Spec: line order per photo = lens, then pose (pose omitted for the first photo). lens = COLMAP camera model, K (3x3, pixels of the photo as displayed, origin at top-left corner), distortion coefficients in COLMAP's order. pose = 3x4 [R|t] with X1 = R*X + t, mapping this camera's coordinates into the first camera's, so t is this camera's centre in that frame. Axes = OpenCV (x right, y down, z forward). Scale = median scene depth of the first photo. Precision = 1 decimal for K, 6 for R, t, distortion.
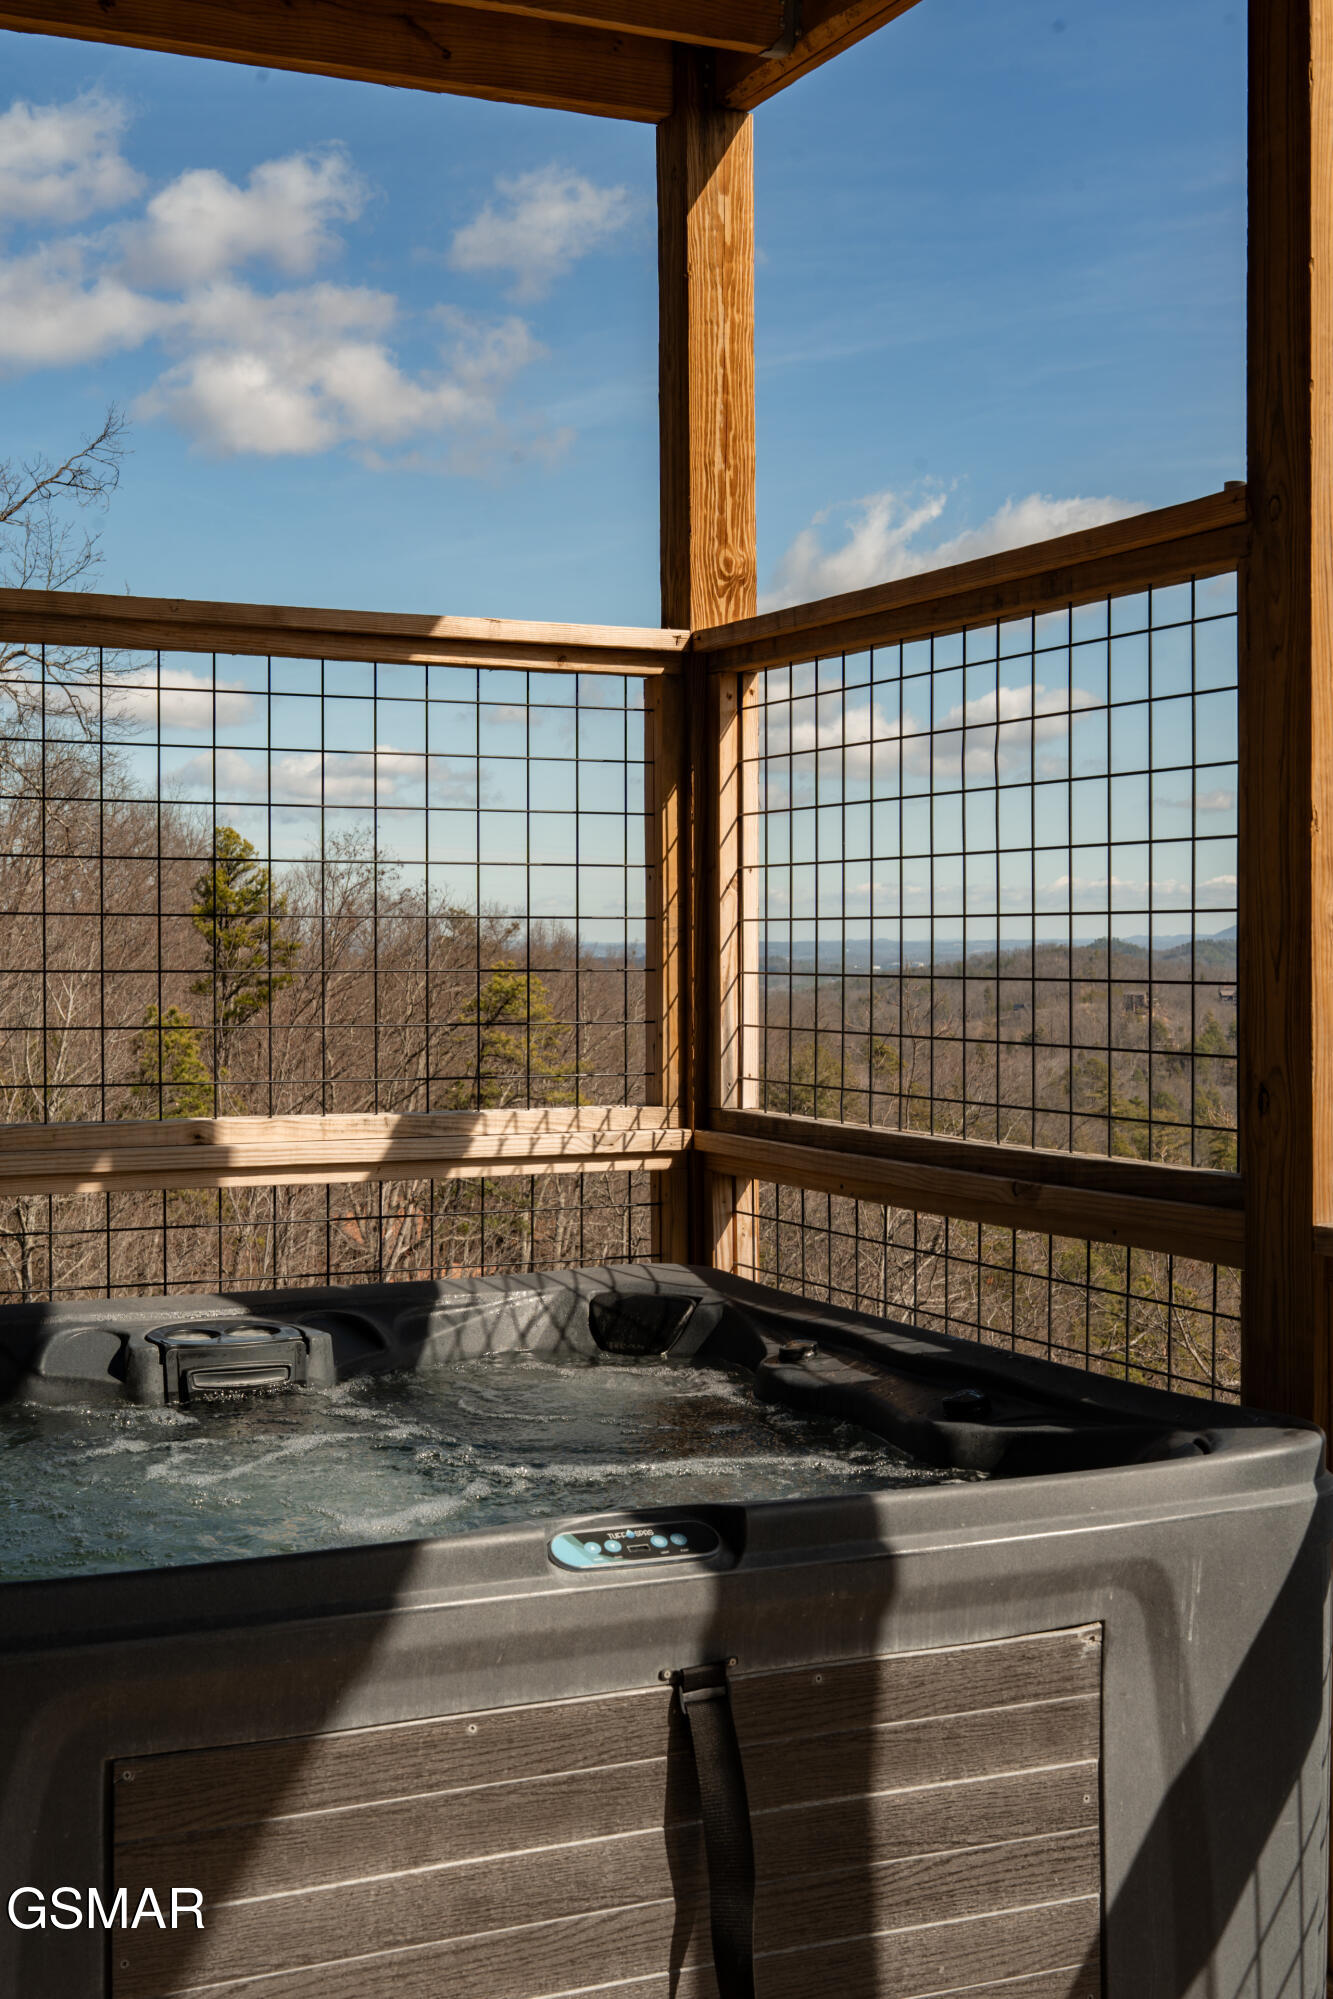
lens RADIAL K [[2575.3, 0, 666.5], [0, 2575.3, 999.5], [0, 0, 1]] dist [0.015390, 0.019479]
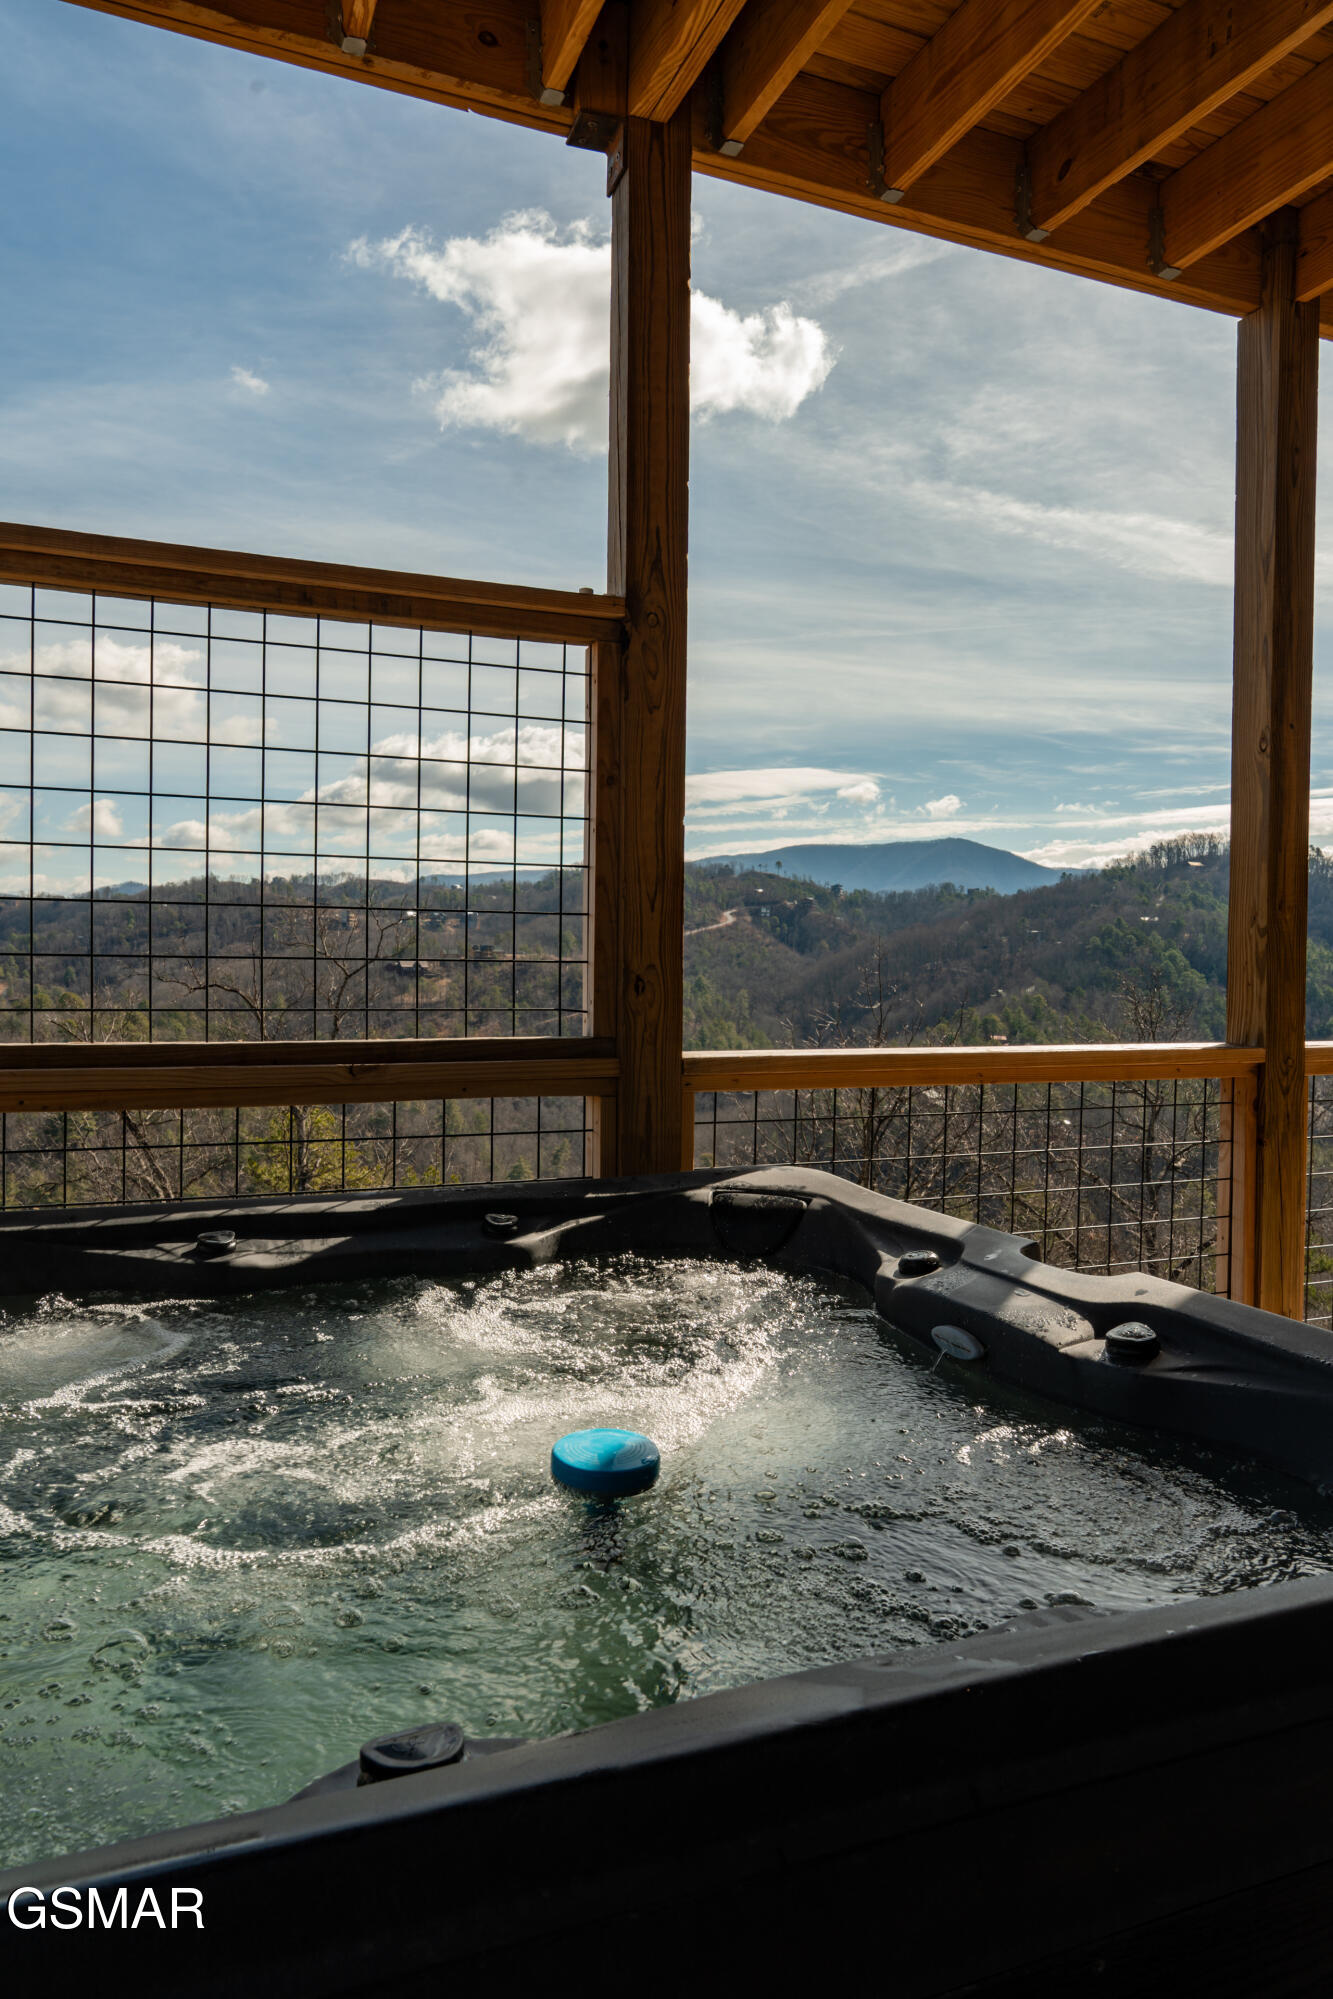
lens RADIAL K [[1338.9, 0, 665.7], [0, 1338.9, 965.0], [0, 0, 1]] dist [-0.002086, 0.000071]
pose [[0.043433, 0.006260, 0.999037, -0.580987], [0.004471, 0.999969, -0.006460, 0.030854], [-0.999046, 0.004747, 0.043404, 0.921697]]
